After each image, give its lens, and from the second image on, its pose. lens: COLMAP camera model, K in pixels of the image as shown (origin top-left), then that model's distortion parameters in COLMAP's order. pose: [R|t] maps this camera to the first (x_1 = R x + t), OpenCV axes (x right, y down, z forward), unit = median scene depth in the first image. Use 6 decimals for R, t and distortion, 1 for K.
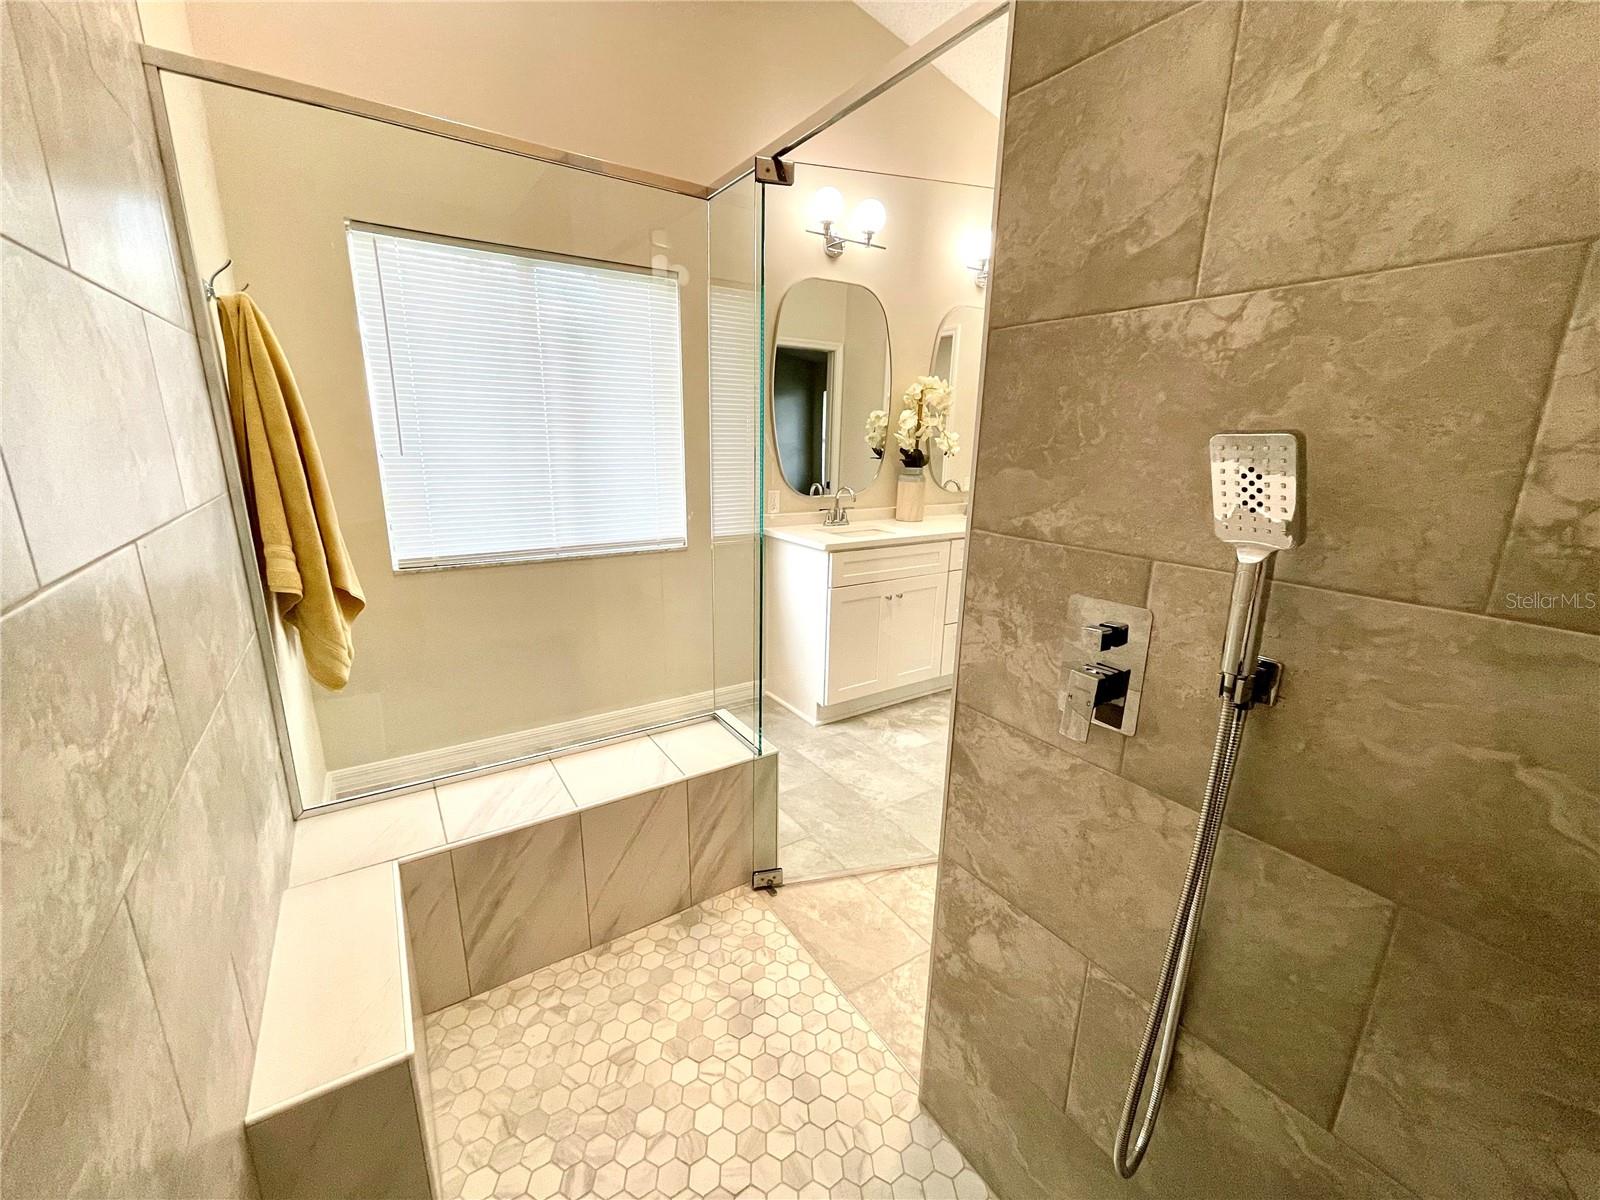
lens RADIAL K [[647.8, 0, 794.9], [0, 647.8, 601.9], [0, 0, 1]] dist [-0.002064, 0.004537]
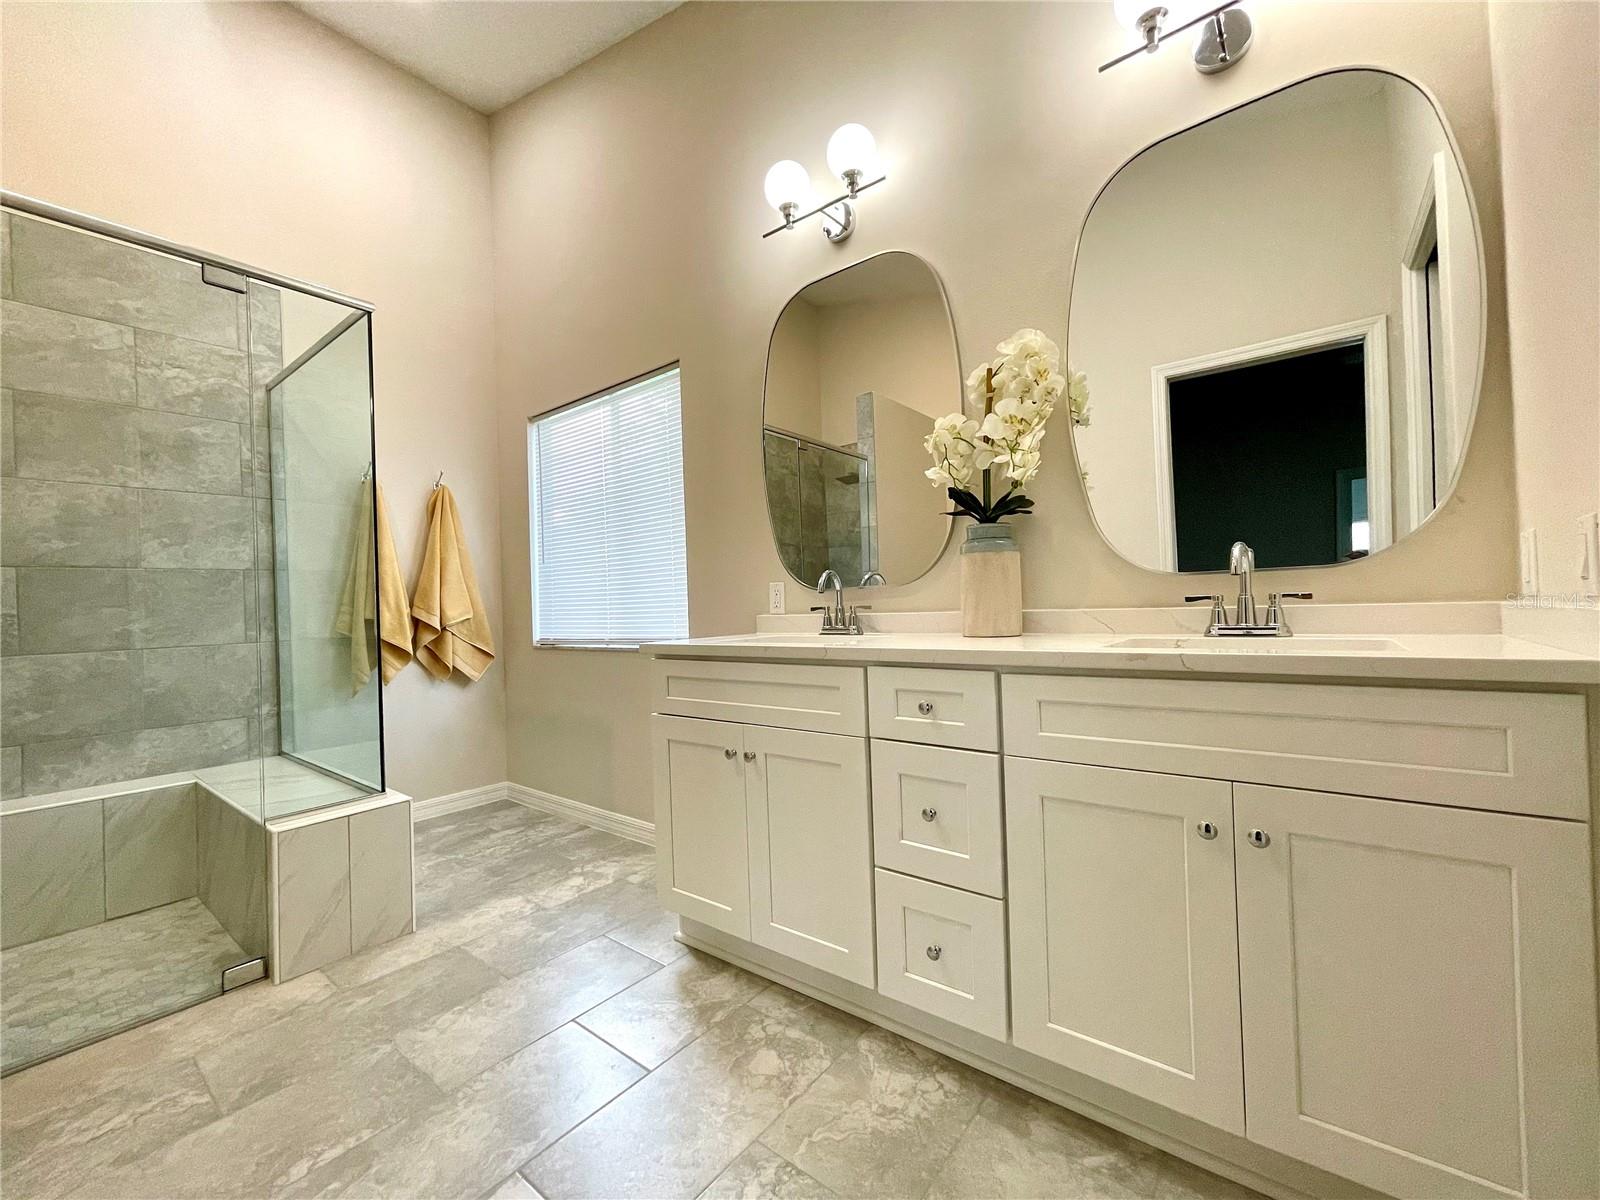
lens RADIAL K [[647.8, 0, 794.9], [0, 647.8, 601.9], [0, 0, 1]] dist [-0.002064, 0.004537]
pose [[0.309009, -0.035876, -0.950382, 0.763823], [-0.199482, 0.974615, -0.101650, -0.096809], [0.929903, 0.220995, 0.294008, 0.956556]]
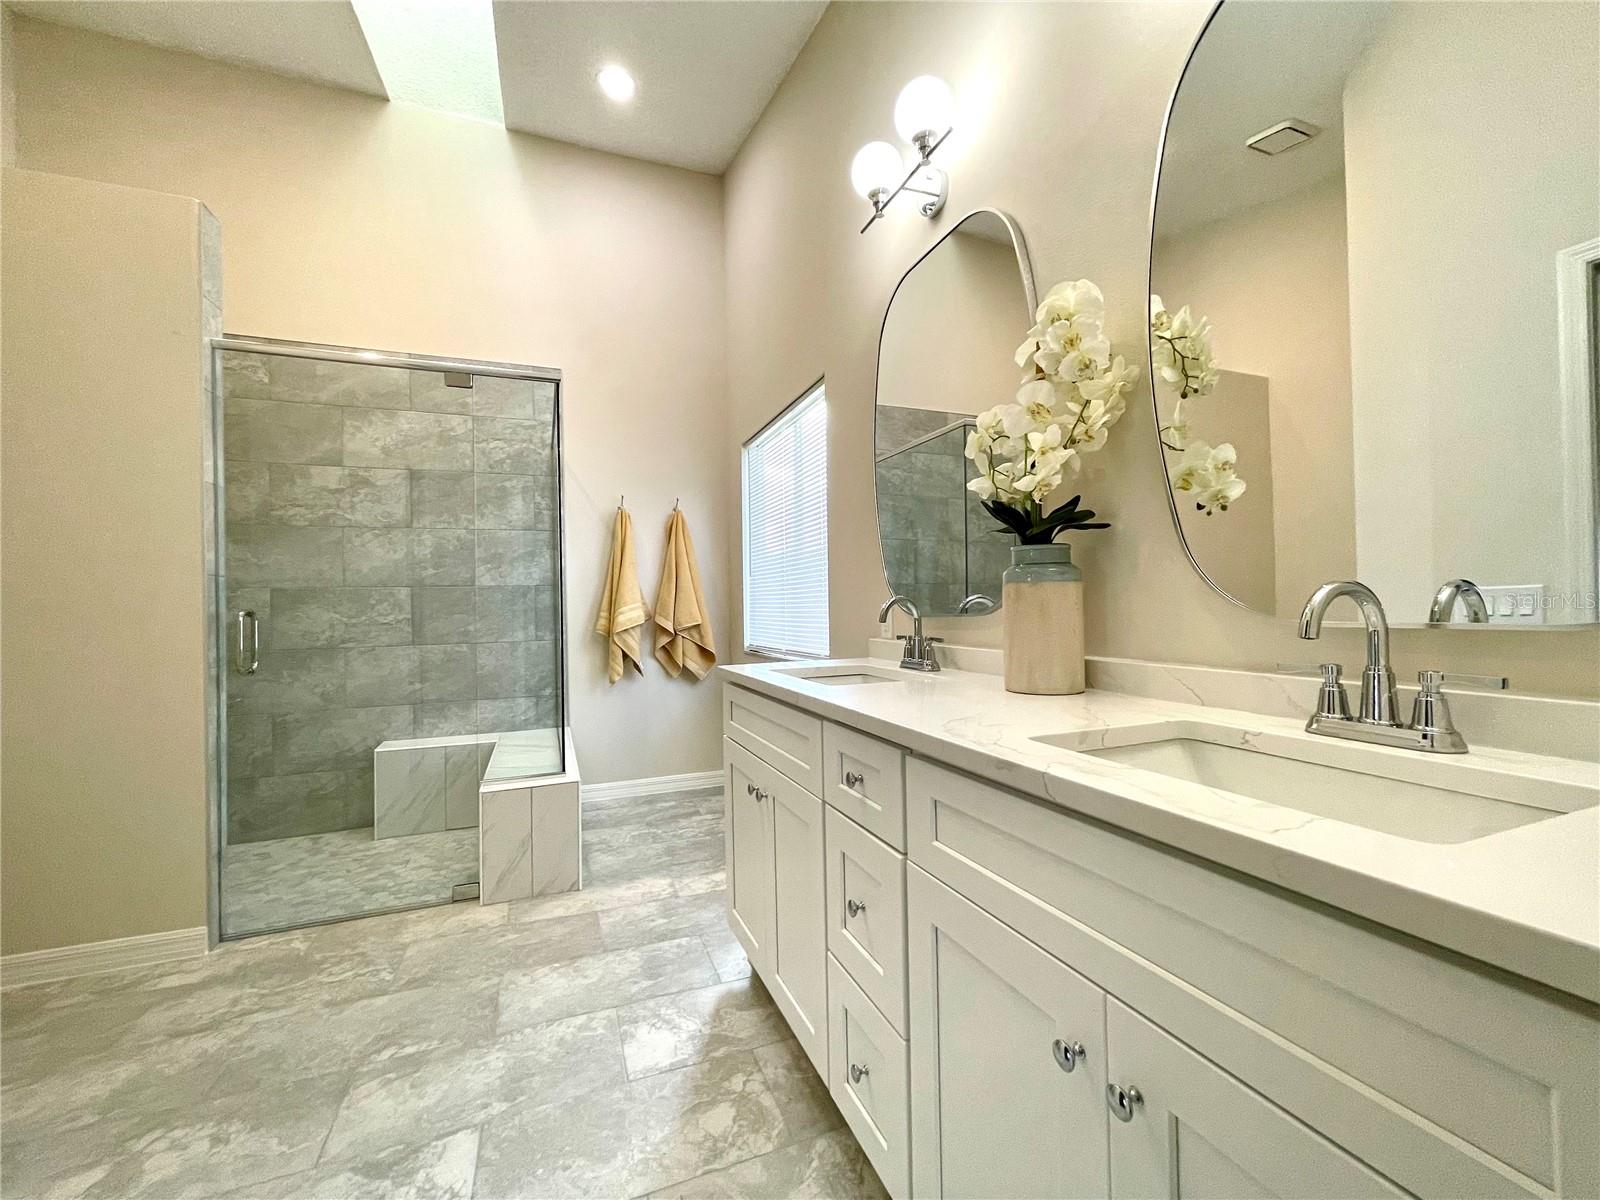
lens RADIAL K [[647.8, 0, 794.9], [0, 647.8, 601.9], [0, 0, 1]] dist [-0.002064, 0.004537]
pose [[-0.212594, -0.023562, -0.976856, 0.737289], [-0.230923, 0.972603, 0.026797, -0.199341], [0.949462, 0.231276, -0.212211, 1.233594]]
